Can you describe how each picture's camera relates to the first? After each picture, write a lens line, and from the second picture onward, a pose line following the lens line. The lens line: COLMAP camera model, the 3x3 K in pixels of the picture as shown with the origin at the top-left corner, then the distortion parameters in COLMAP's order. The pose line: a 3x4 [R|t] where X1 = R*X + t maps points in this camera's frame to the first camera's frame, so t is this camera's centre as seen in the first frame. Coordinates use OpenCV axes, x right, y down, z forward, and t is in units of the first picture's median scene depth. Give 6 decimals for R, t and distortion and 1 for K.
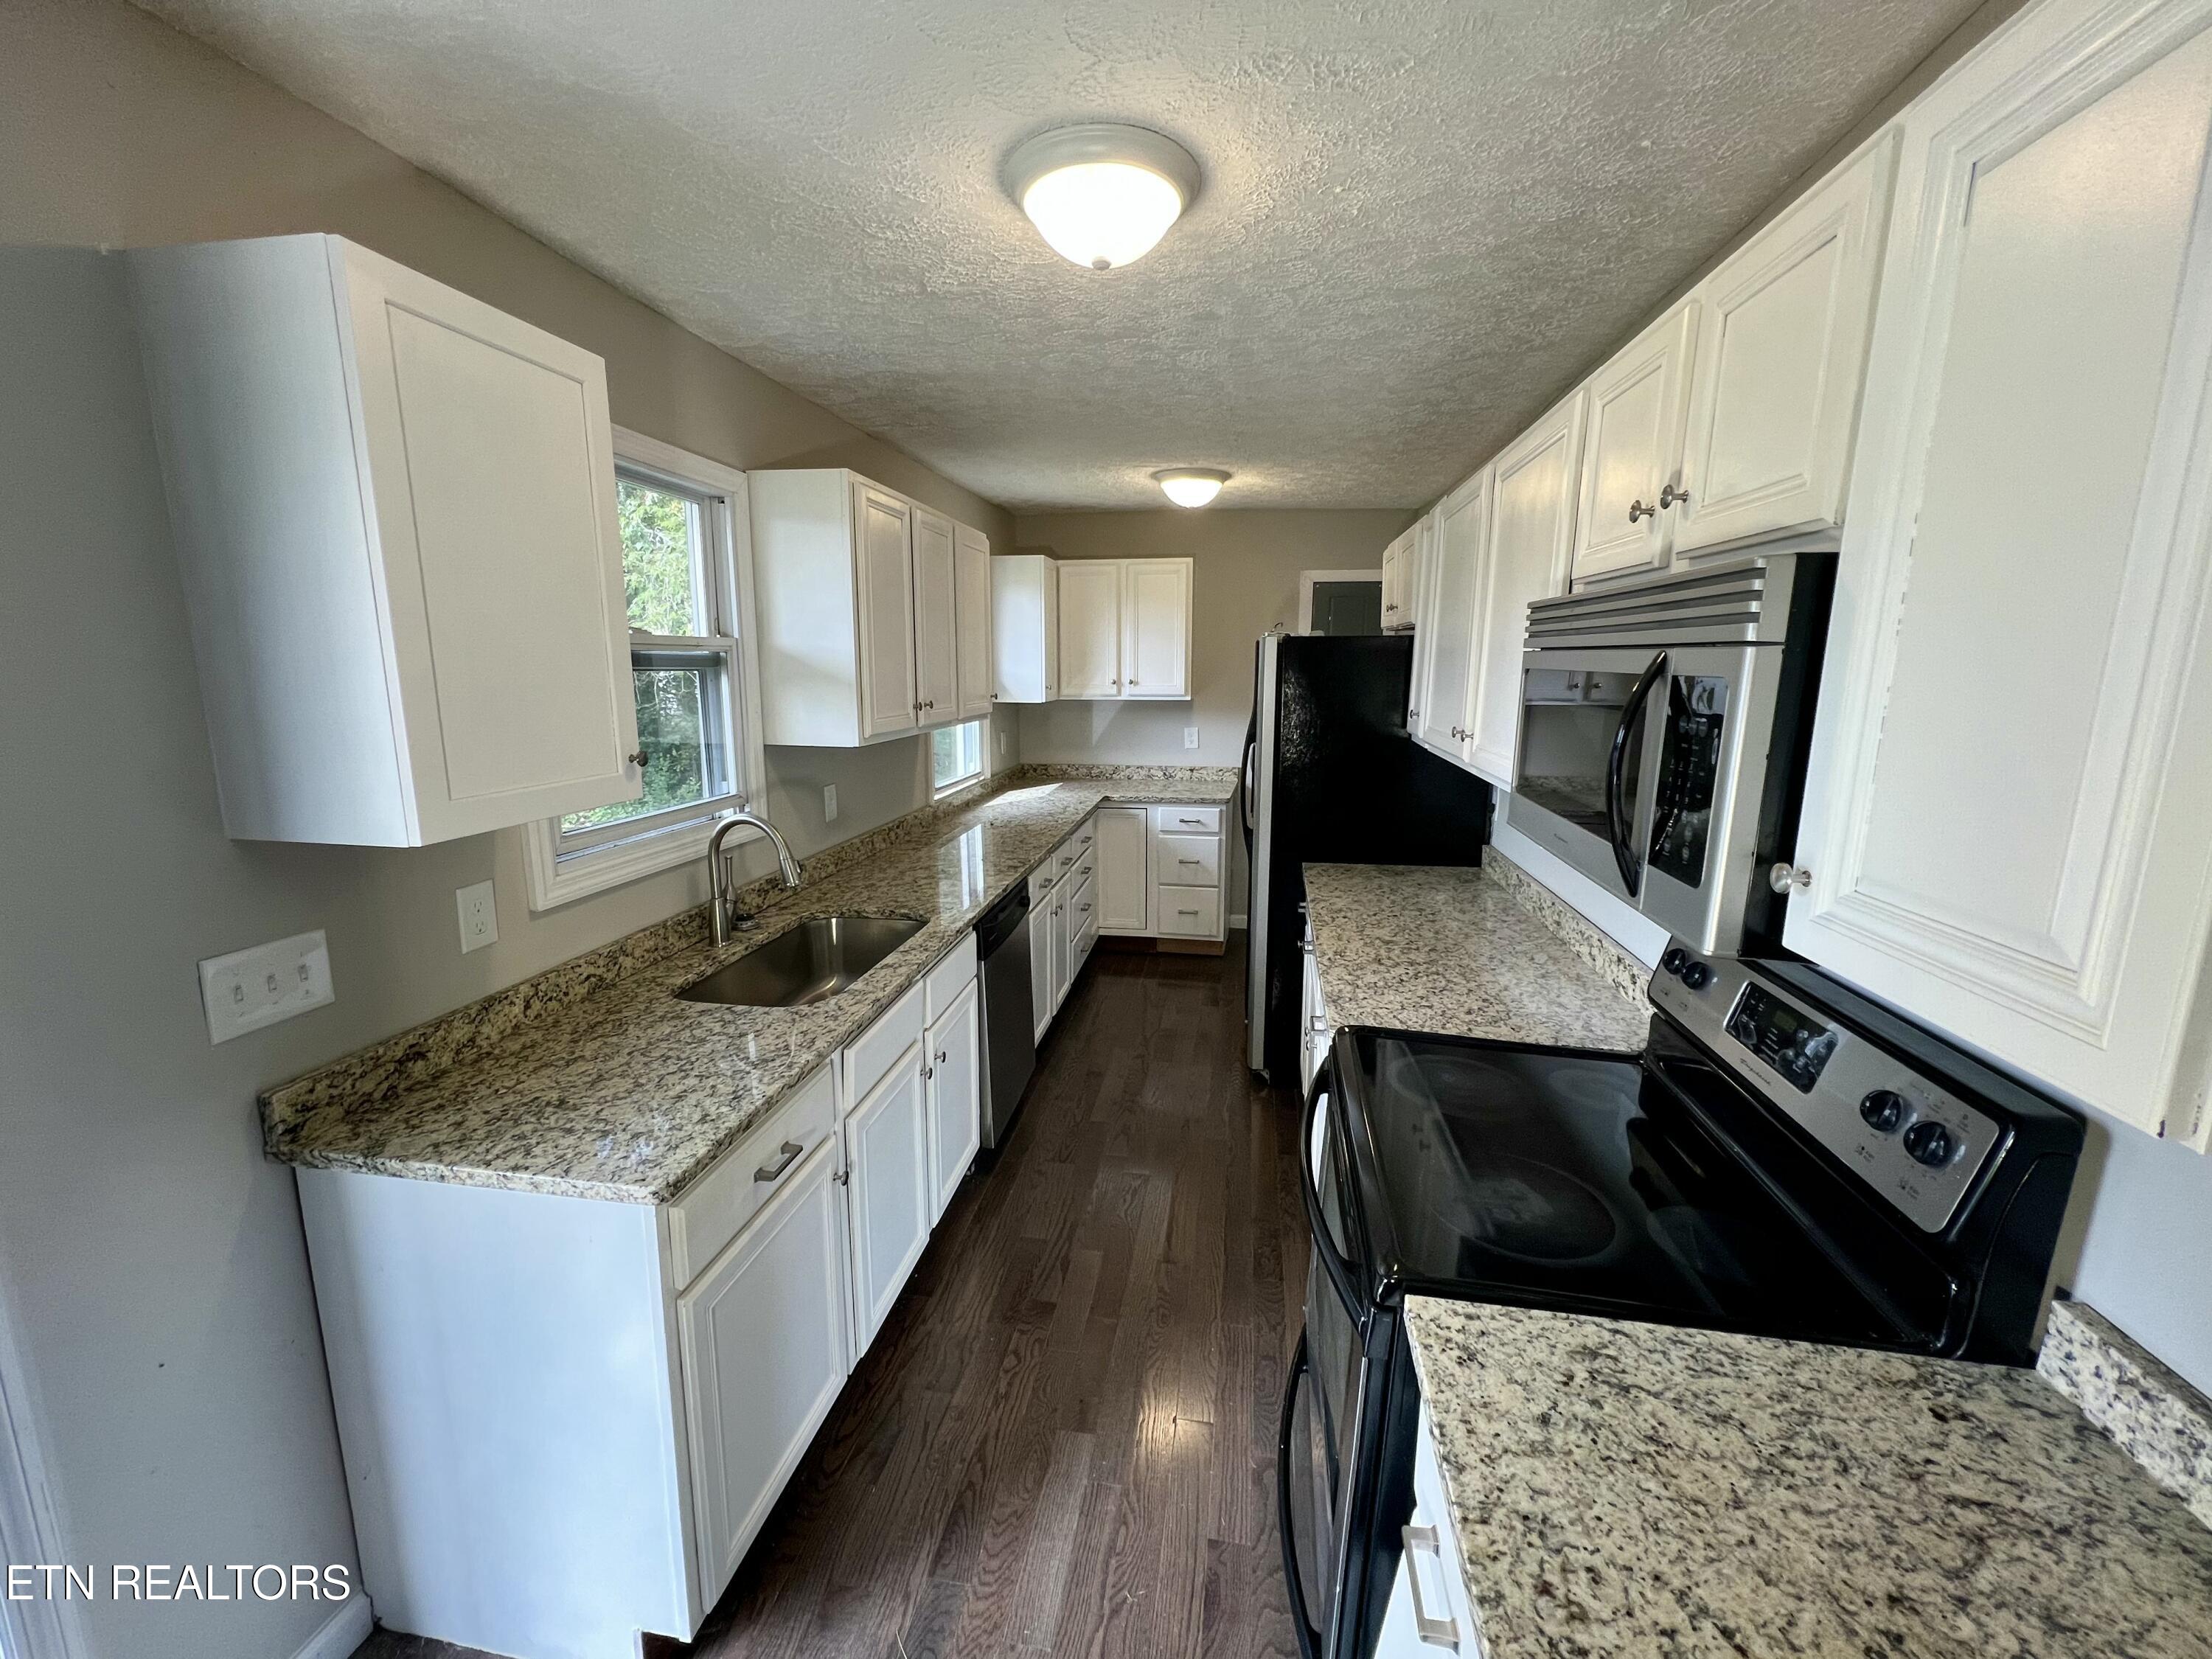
lens RADIAL K [[888.8, 0, 1104.5], [0, 888.8, 823.1], [0, 0, 1]] dist [-0.001495, 0.000729]
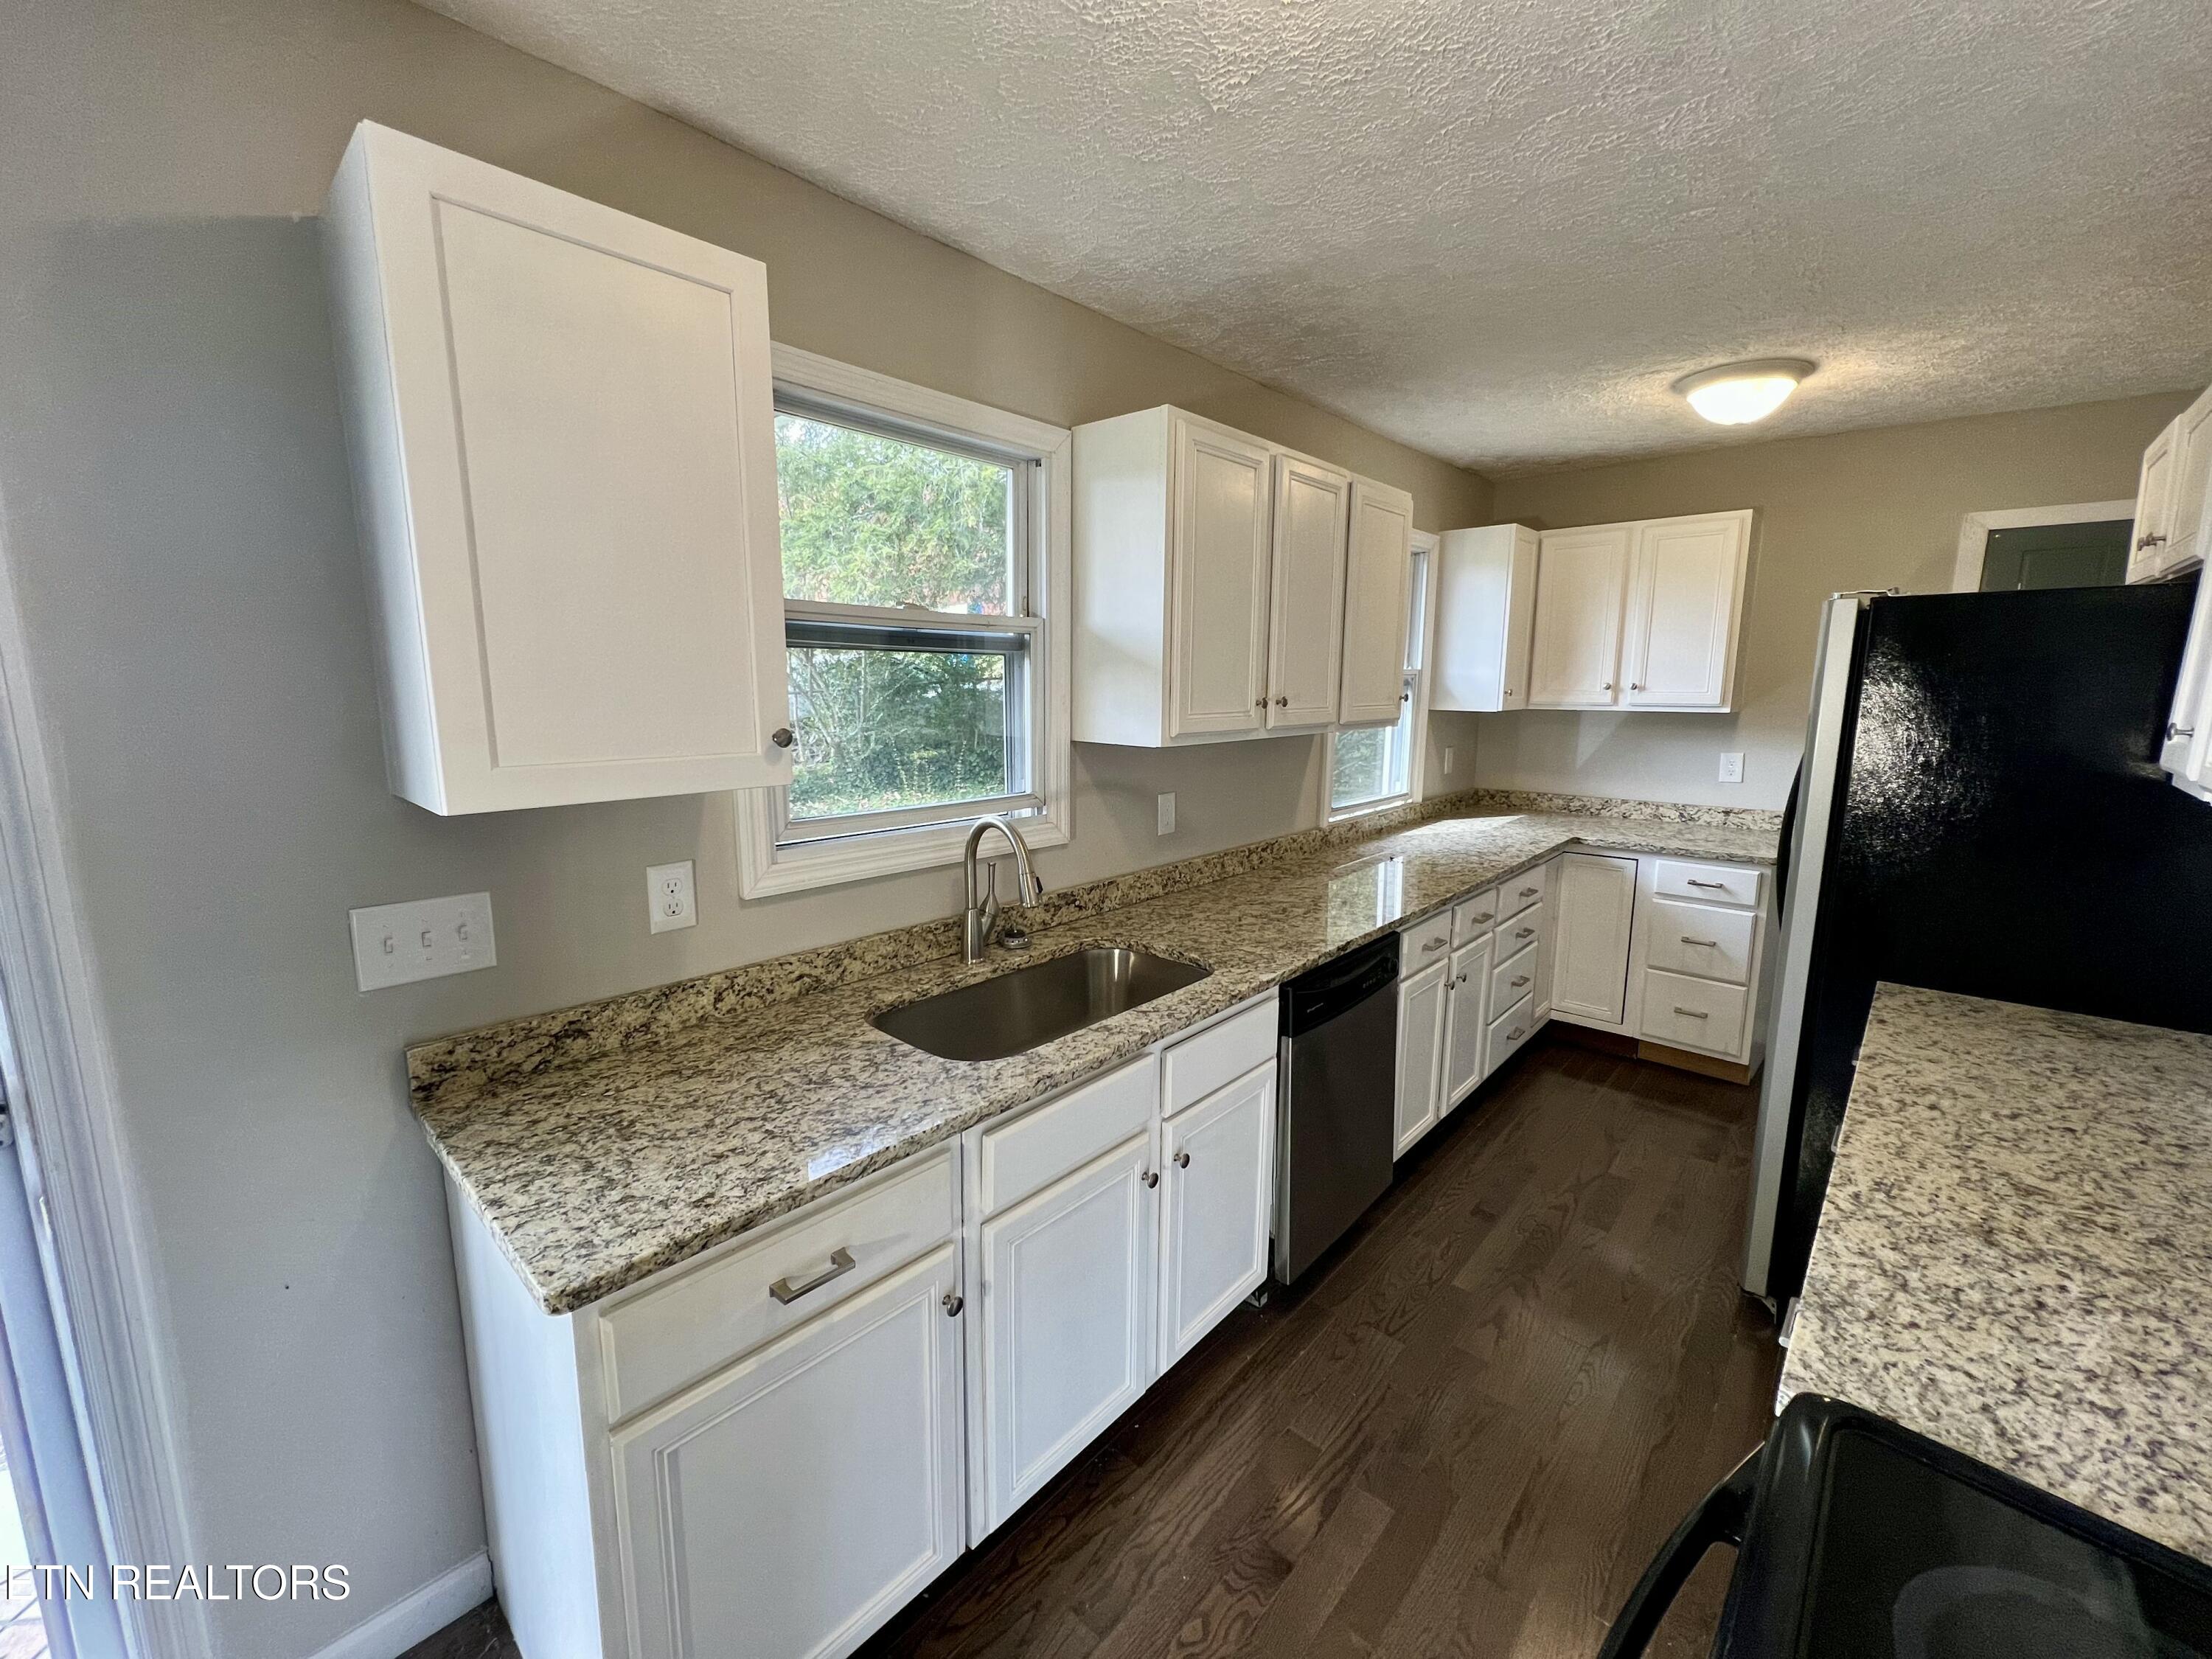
lens RADIAL K [[888.8, 0, 1105.1], [0, 888.8, 824.6], [0, 0, 1]] dist [-0.001495, 0.000729]
pose [[0.840836, 0.088183, -0.534058, 0.144496], [-0.097758, 0.995156, 0.010405, -0.021502], [0.532388, 0.043460, 0.845384, 0.332656]]
